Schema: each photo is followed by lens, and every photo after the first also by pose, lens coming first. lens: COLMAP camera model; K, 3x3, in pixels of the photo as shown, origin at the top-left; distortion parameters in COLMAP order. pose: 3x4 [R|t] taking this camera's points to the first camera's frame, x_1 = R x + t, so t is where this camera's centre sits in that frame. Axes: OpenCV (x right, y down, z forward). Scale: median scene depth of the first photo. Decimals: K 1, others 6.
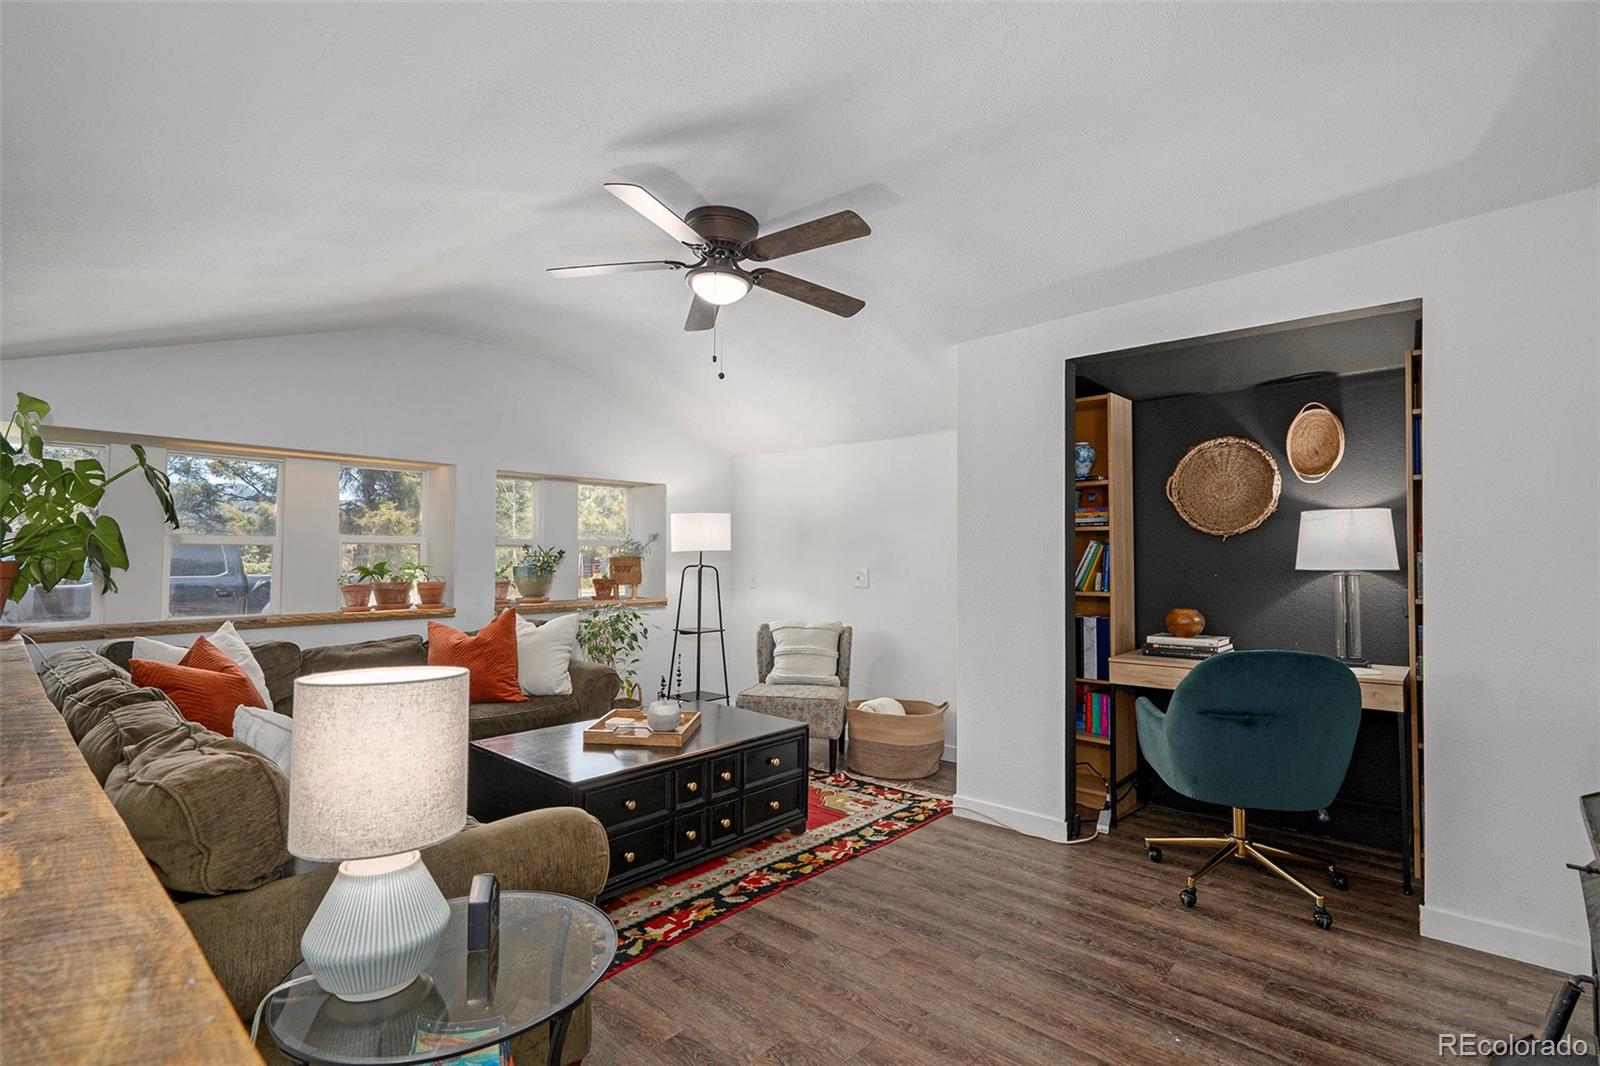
lens RADIAL K [[755.8, 0, 795.3], [0, 755.8, 531.6], [0, 0, 1]] dist [0.003656, 0.000665]
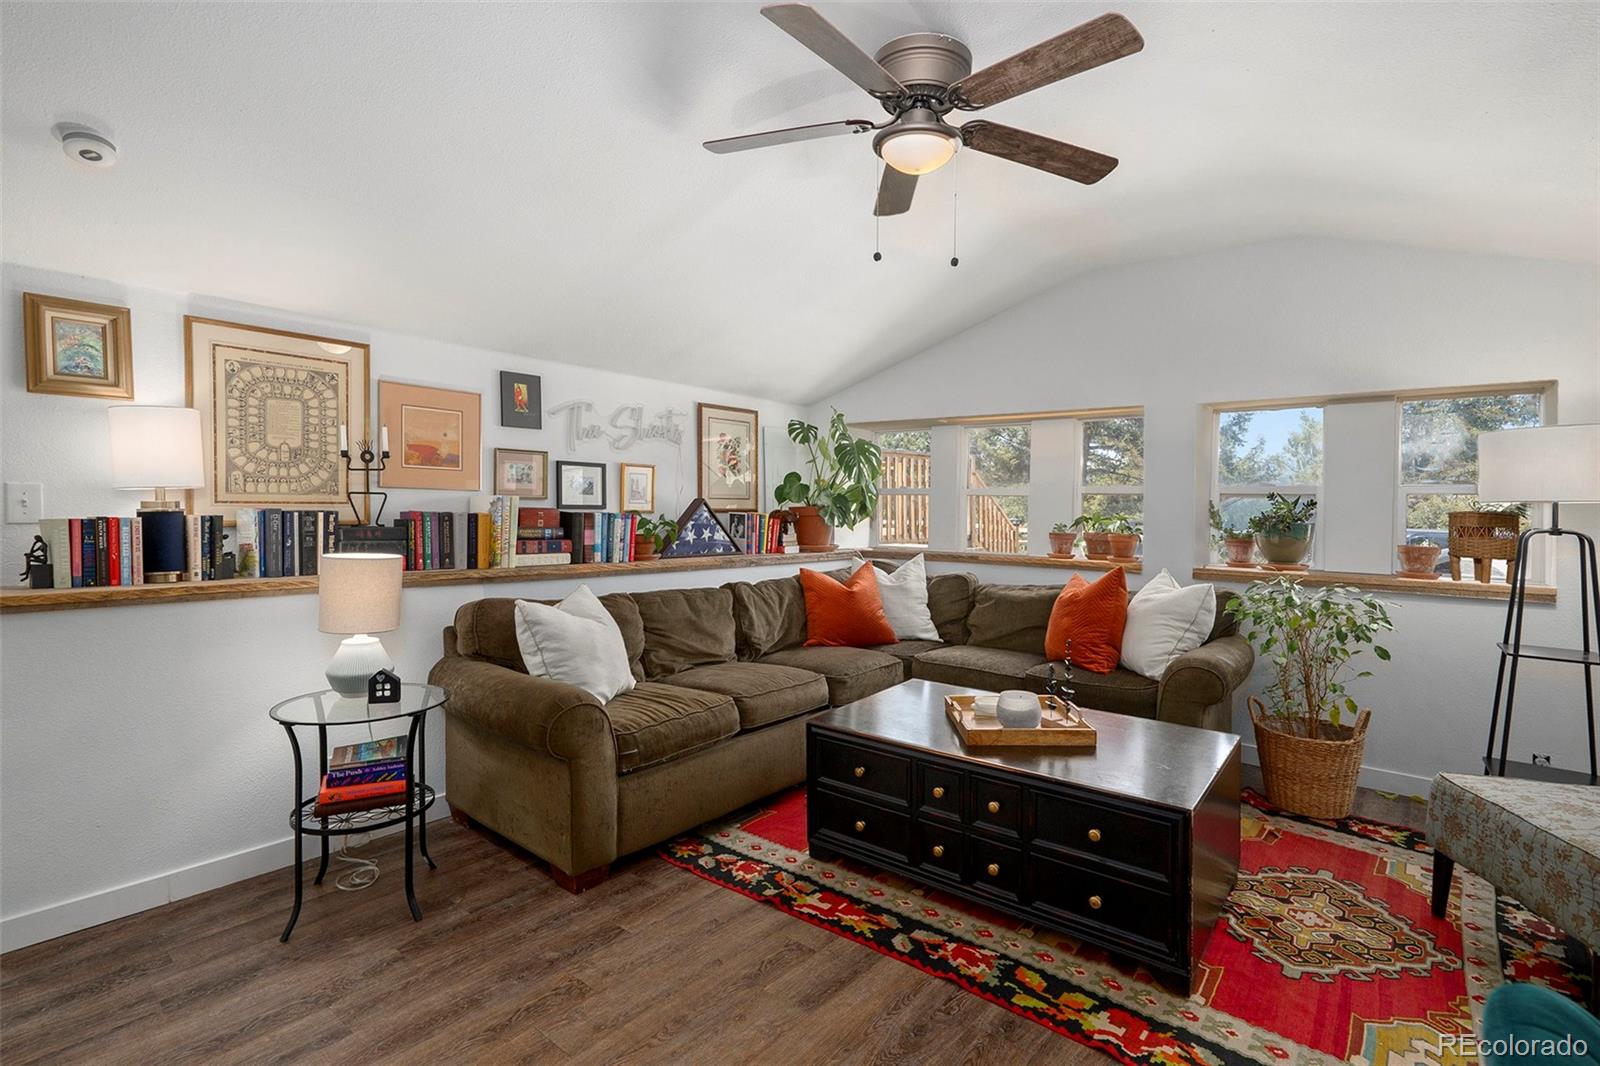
lens RADIAL K [[755.8, 0, 795.3], [0, 755.8, 531.6], [0, 0, 1]] dist [0.003656, 0.000665]
pose [[0.060457, 0.029870, -0.997724, 0.673884], [0.018587, 0.999345, 0.031045, 0.038813], [0.997998, -0.020421, 0.059862, 0.820958]]
